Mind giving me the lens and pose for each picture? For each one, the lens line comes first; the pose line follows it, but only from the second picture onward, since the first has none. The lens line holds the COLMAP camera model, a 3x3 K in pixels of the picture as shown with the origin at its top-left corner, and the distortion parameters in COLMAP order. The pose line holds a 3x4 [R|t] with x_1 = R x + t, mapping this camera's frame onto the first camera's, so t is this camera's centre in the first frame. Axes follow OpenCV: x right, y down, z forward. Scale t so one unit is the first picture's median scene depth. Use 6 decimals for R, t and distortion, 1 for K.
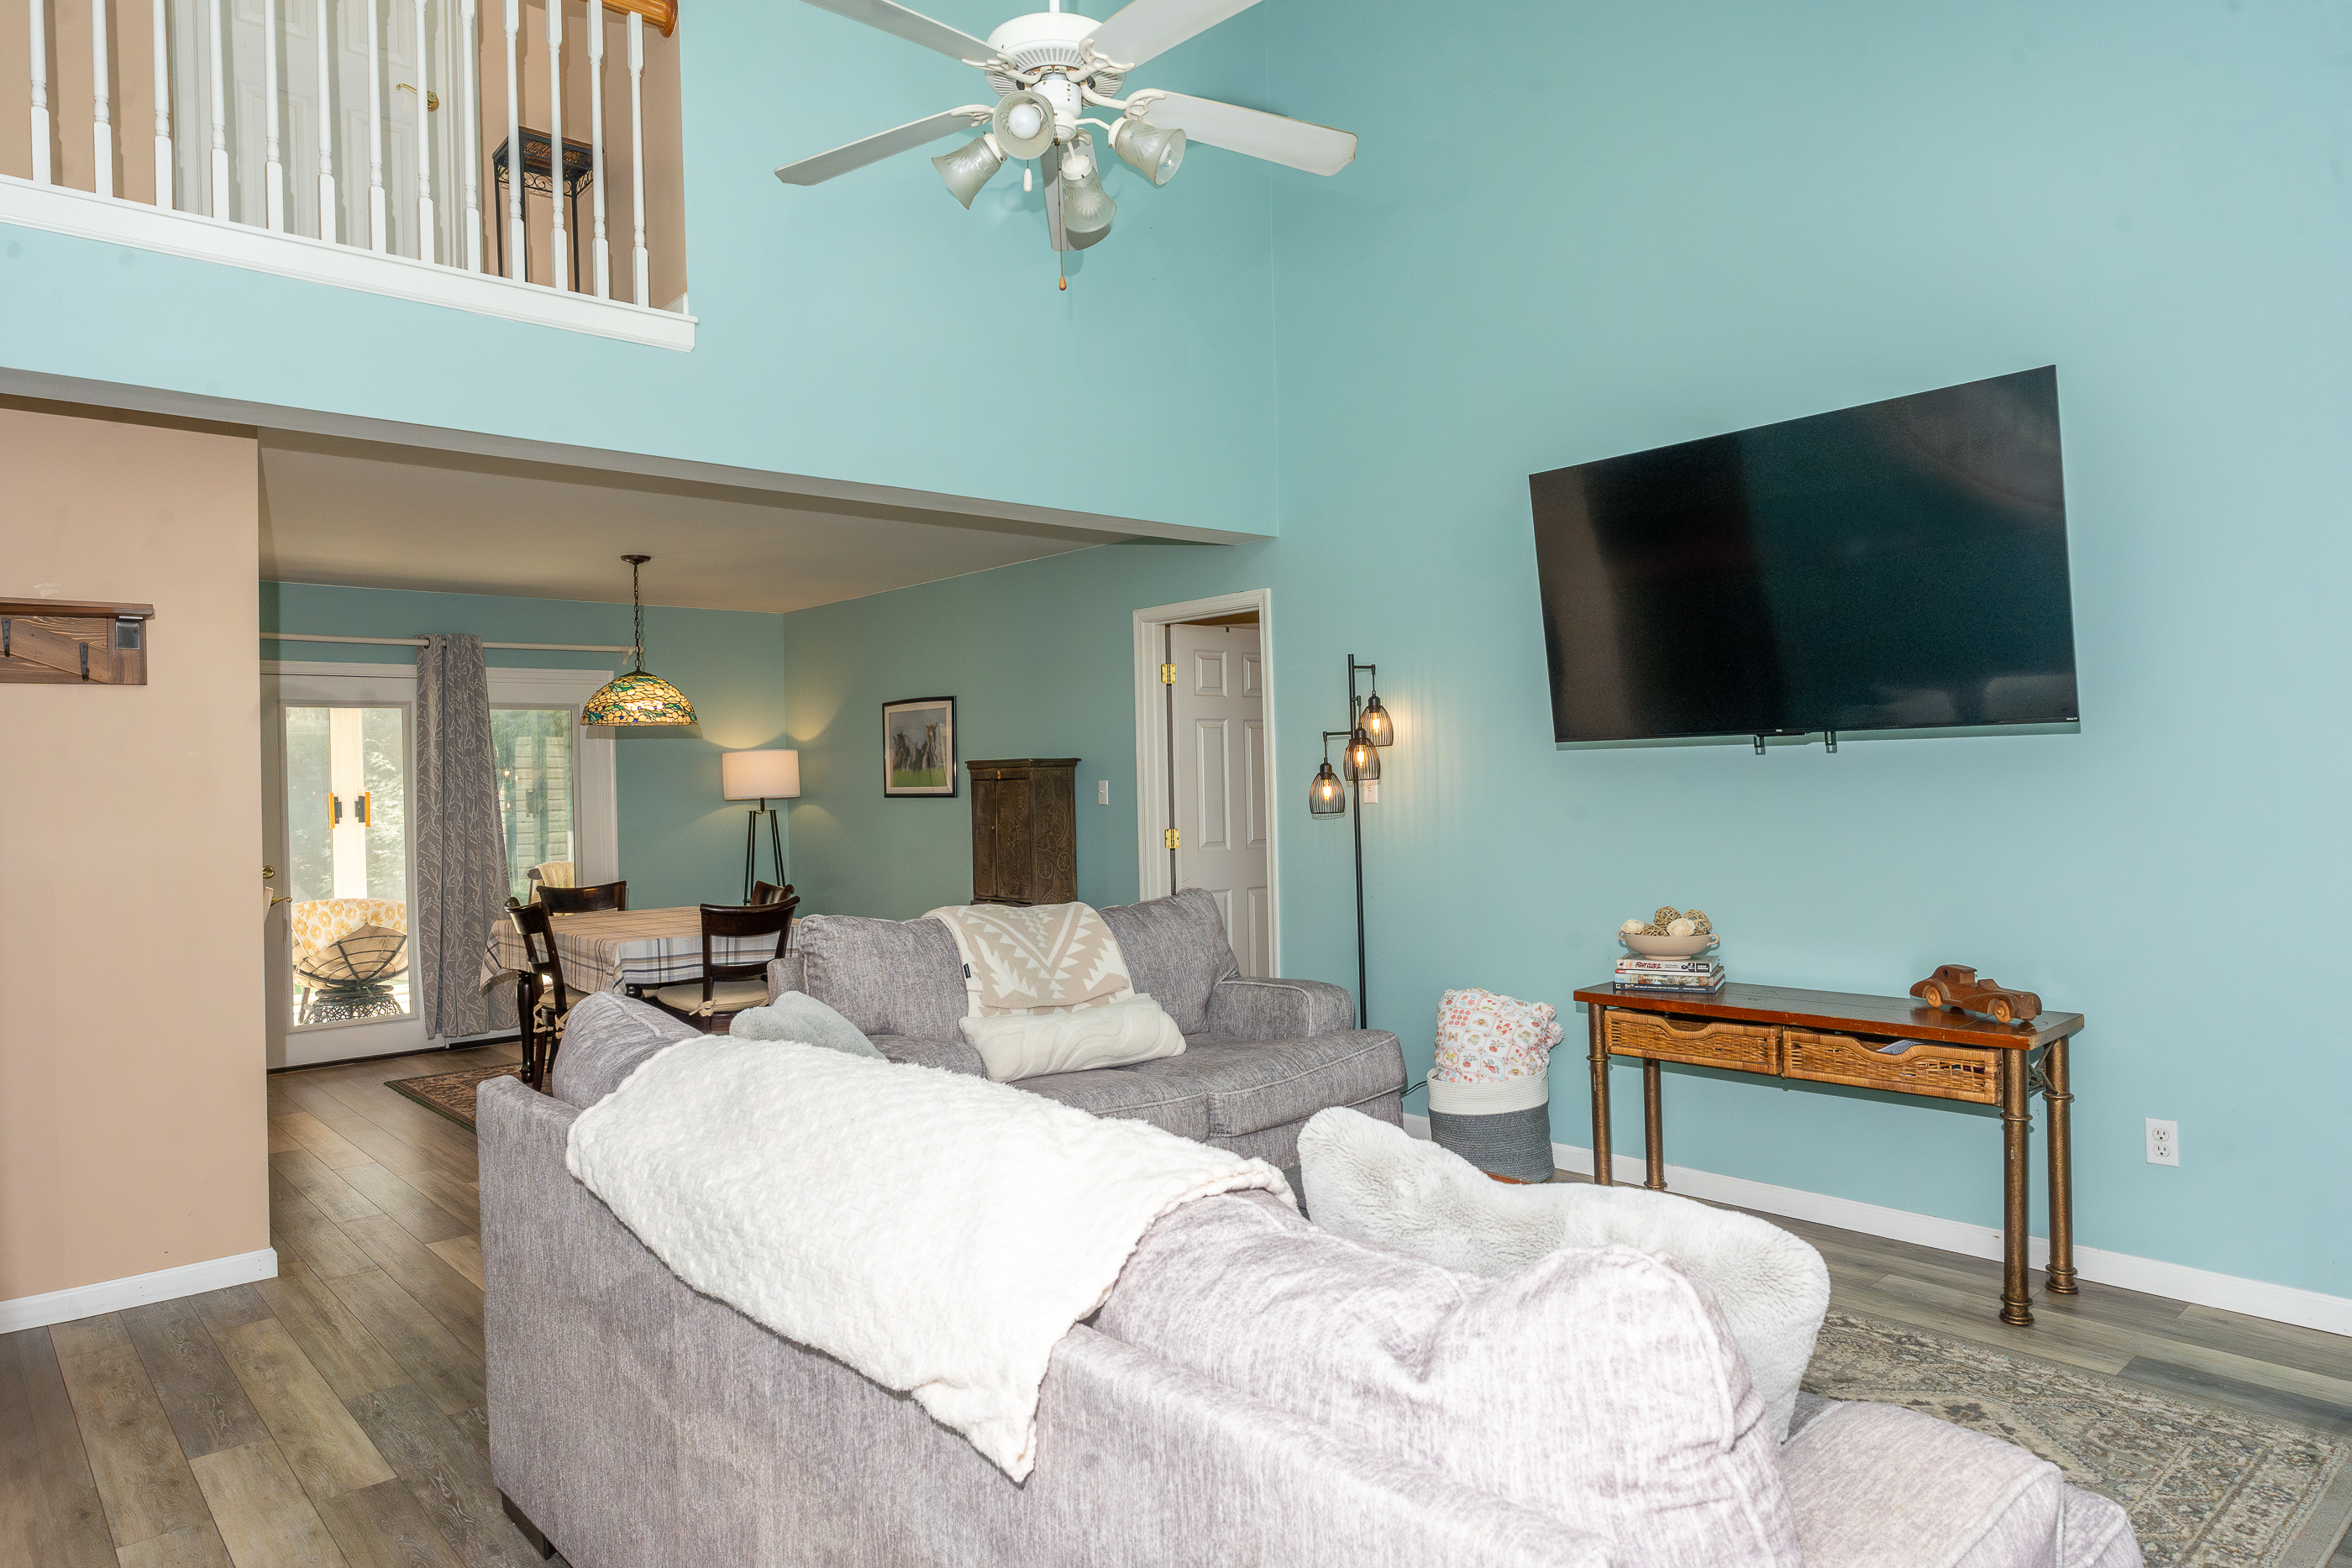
lens RADIAL K [[1447.6, 0, 1176.0], [0, 1447.6, 784.0], [0, 0, 1]] dist [0.002306, -0.000211]
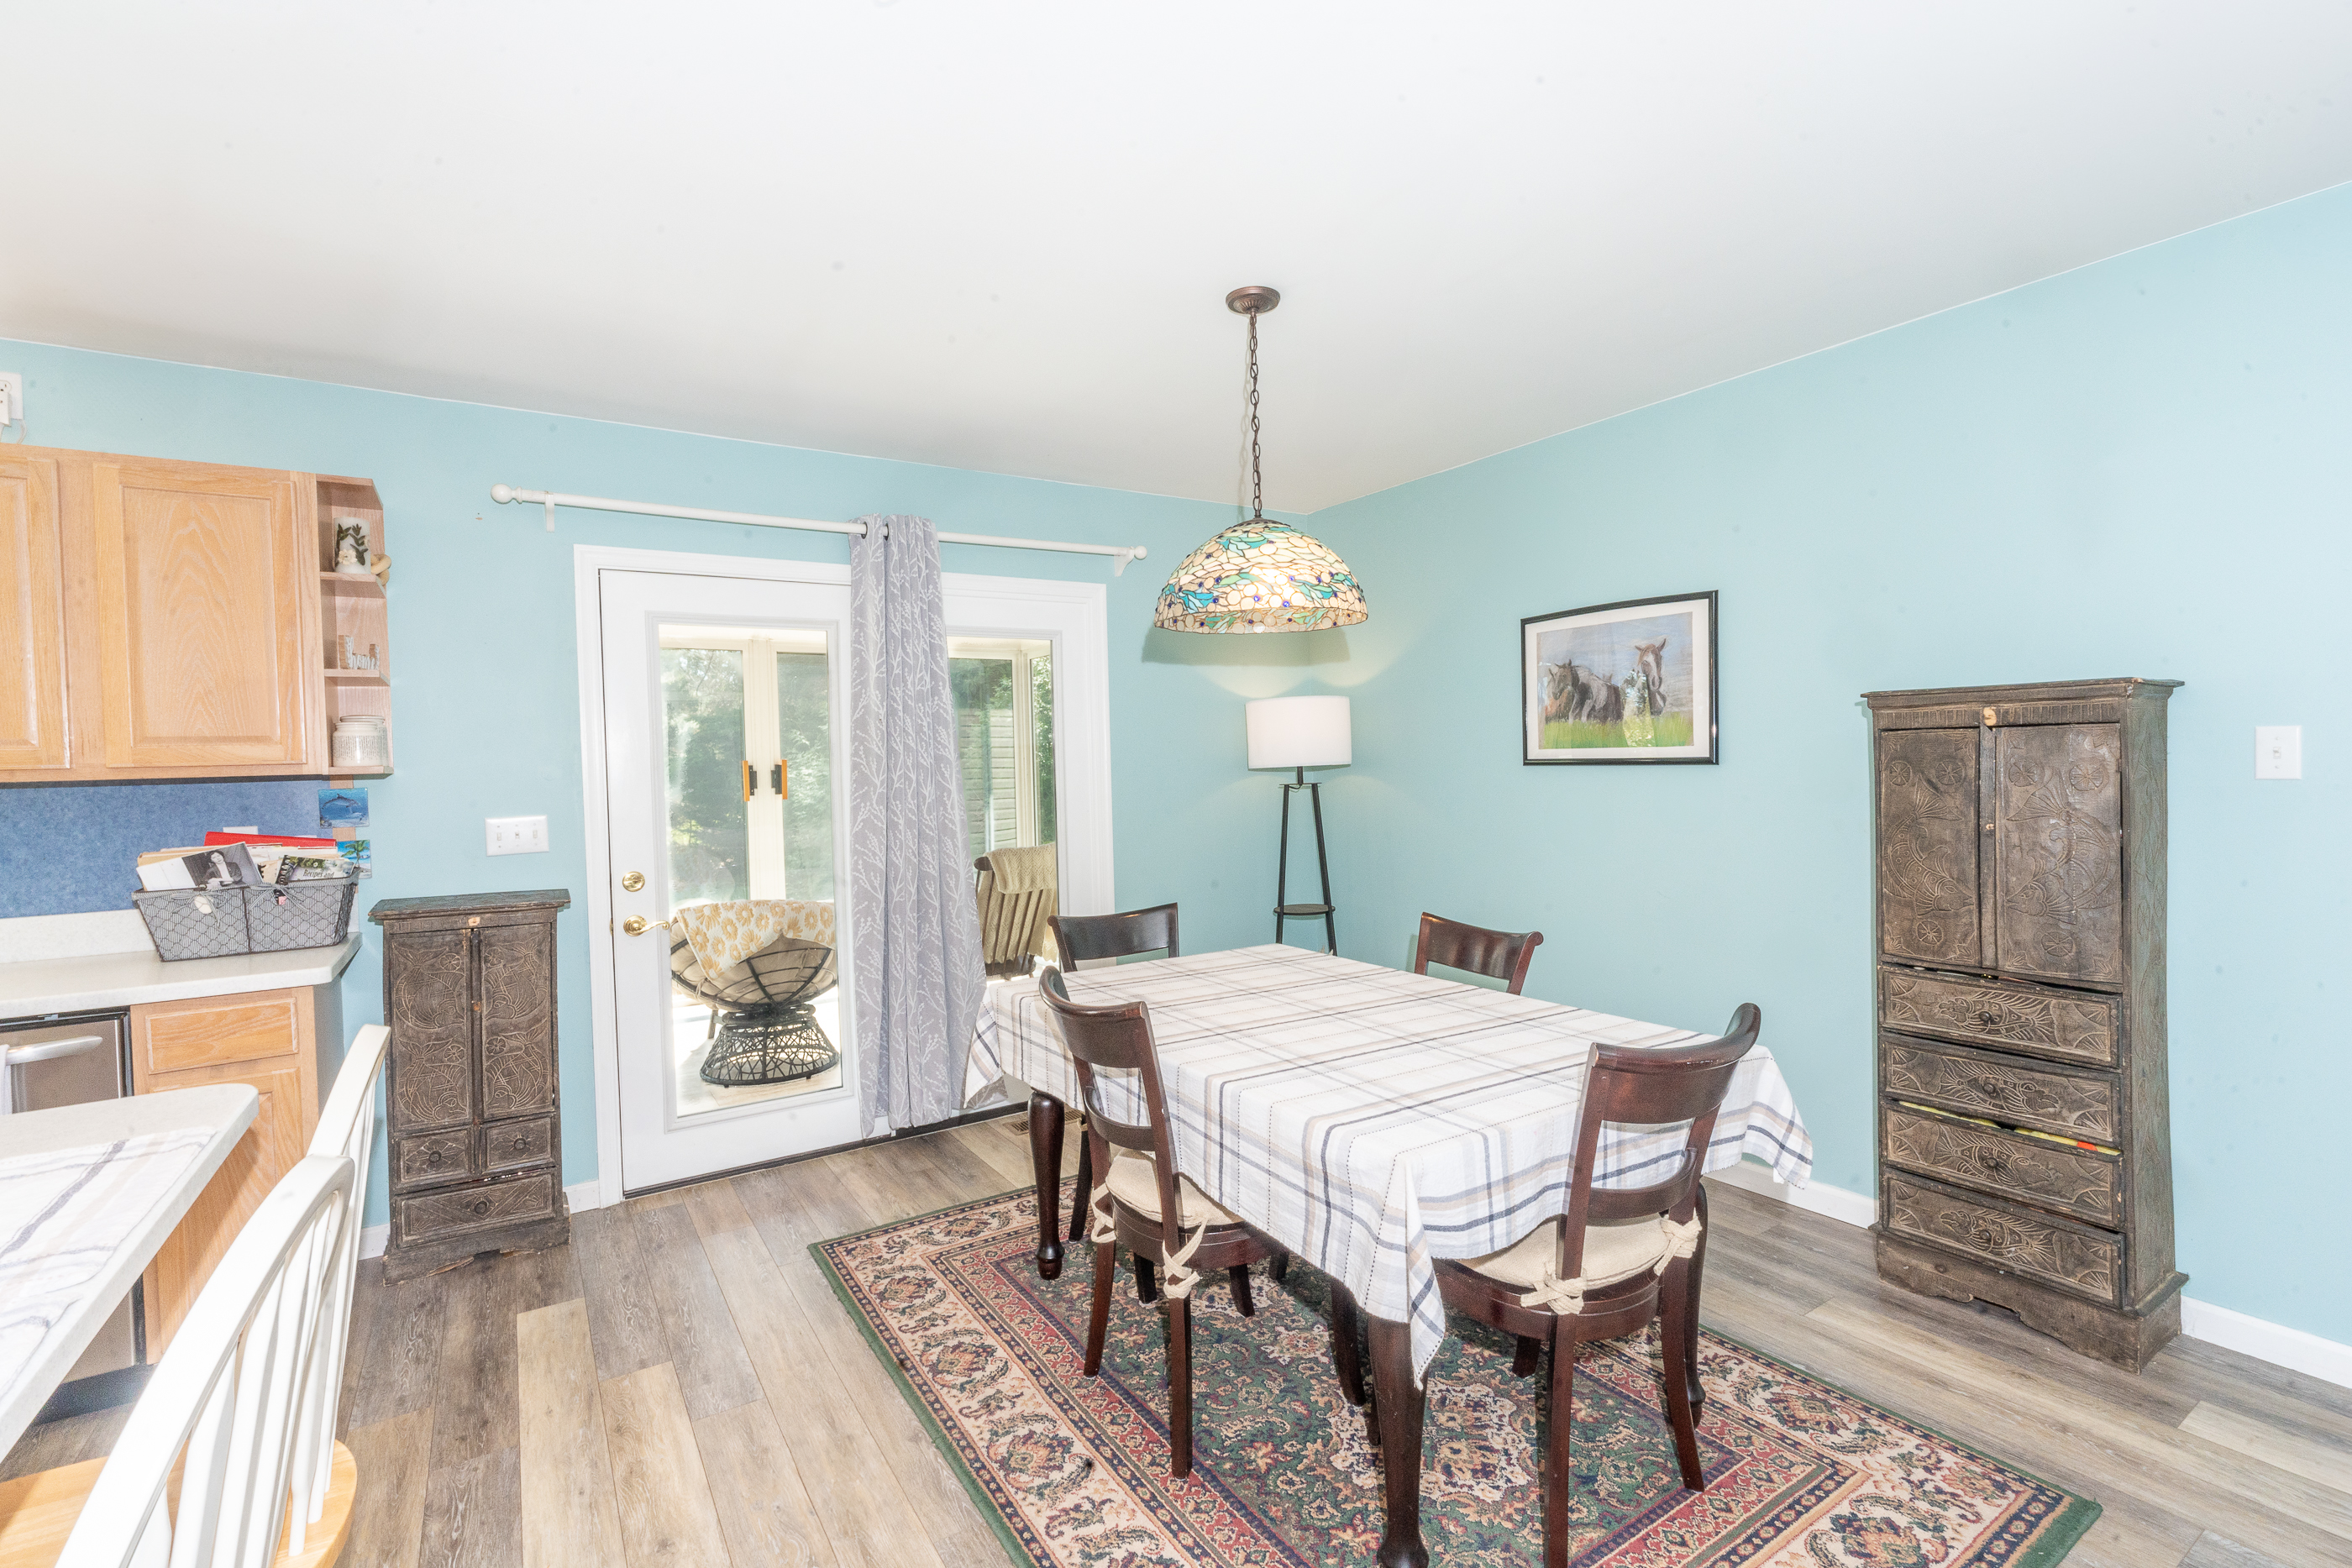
lens RADIAL K [[1066.3, 0, 1176.0], [0, 1066.3, 784.0], [0, 0, 1]] dist [-0.000338, -0.000414]
pose [[0.987043, 0.003097, -0.160427, -0.324899], [0.000725, 0.999717, 0.023757, 0.007329], [0.160456, -0.023566, 0.986762, 0.591425]]
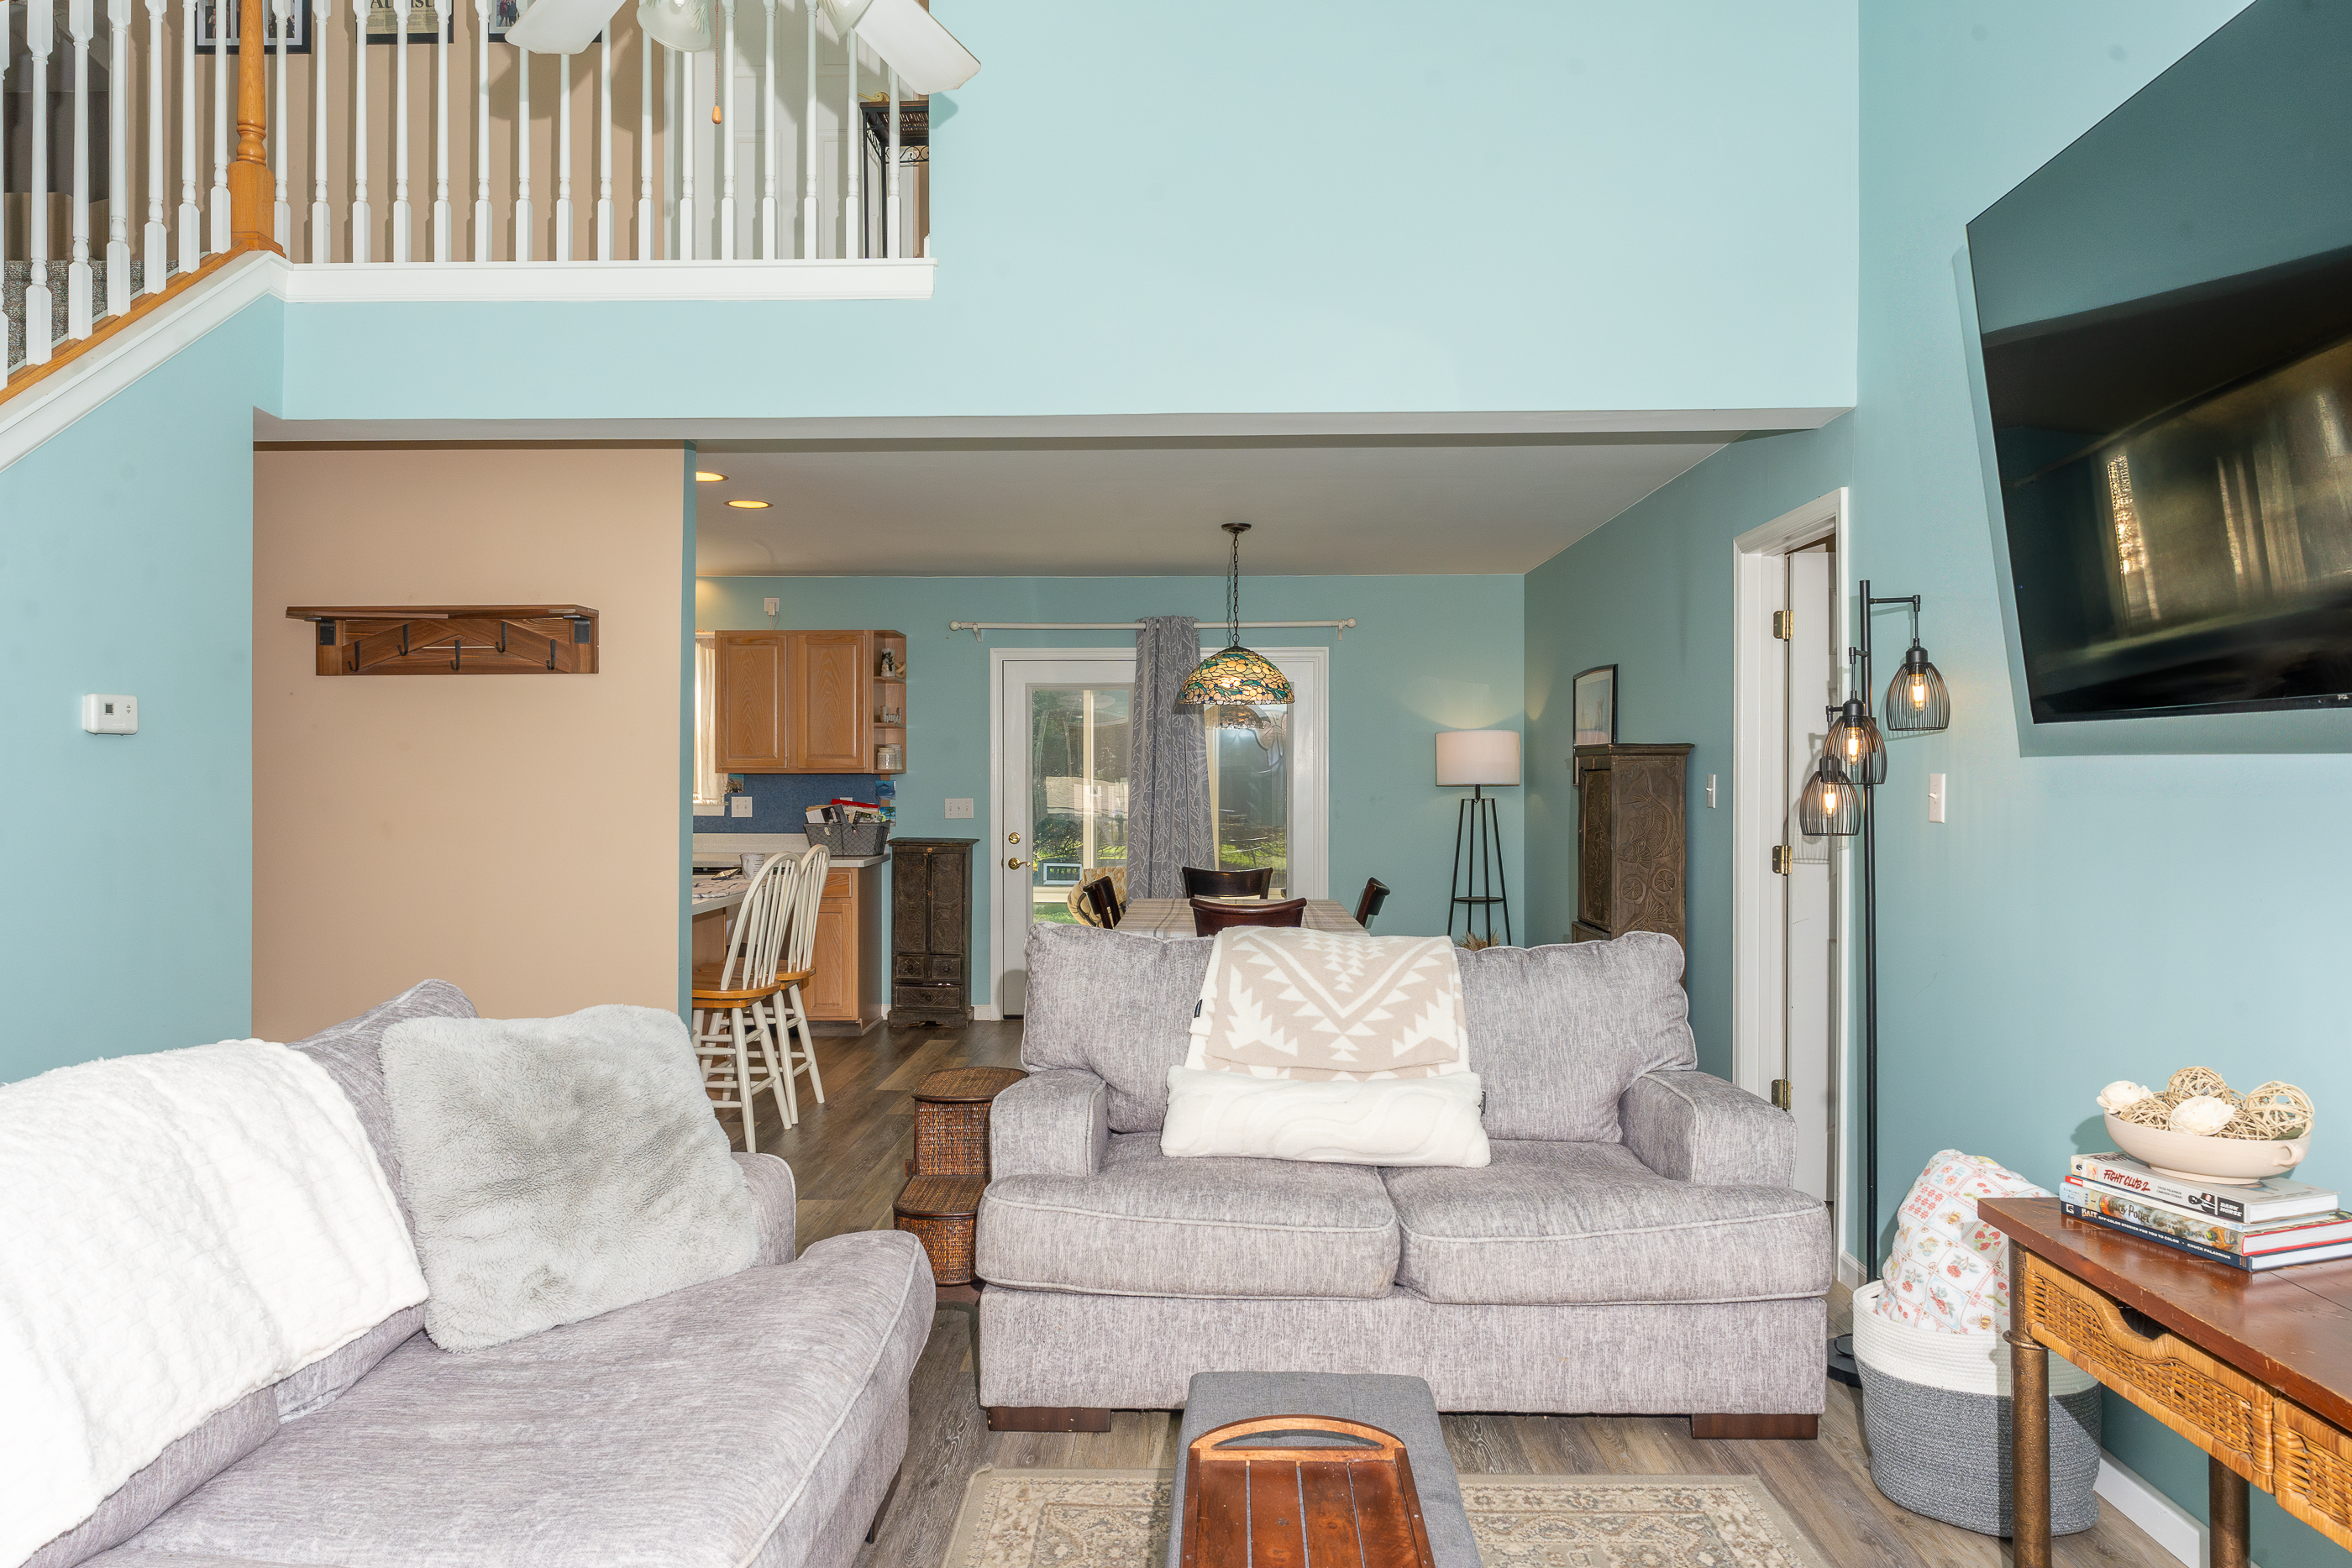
lens RADIAL K [[1505.0, 0, 1176.0], [0, 1505.0, 784.0], [0, 0, 1]] dist [0.000206, 0.000033]
pose [[0.724499, 0.029283, -0.688653, 0.268828], [-0.020163, 0.999570, 0.021292, -0.008118], [0.688981, -0.001541, 0.724778, 0.250874]]
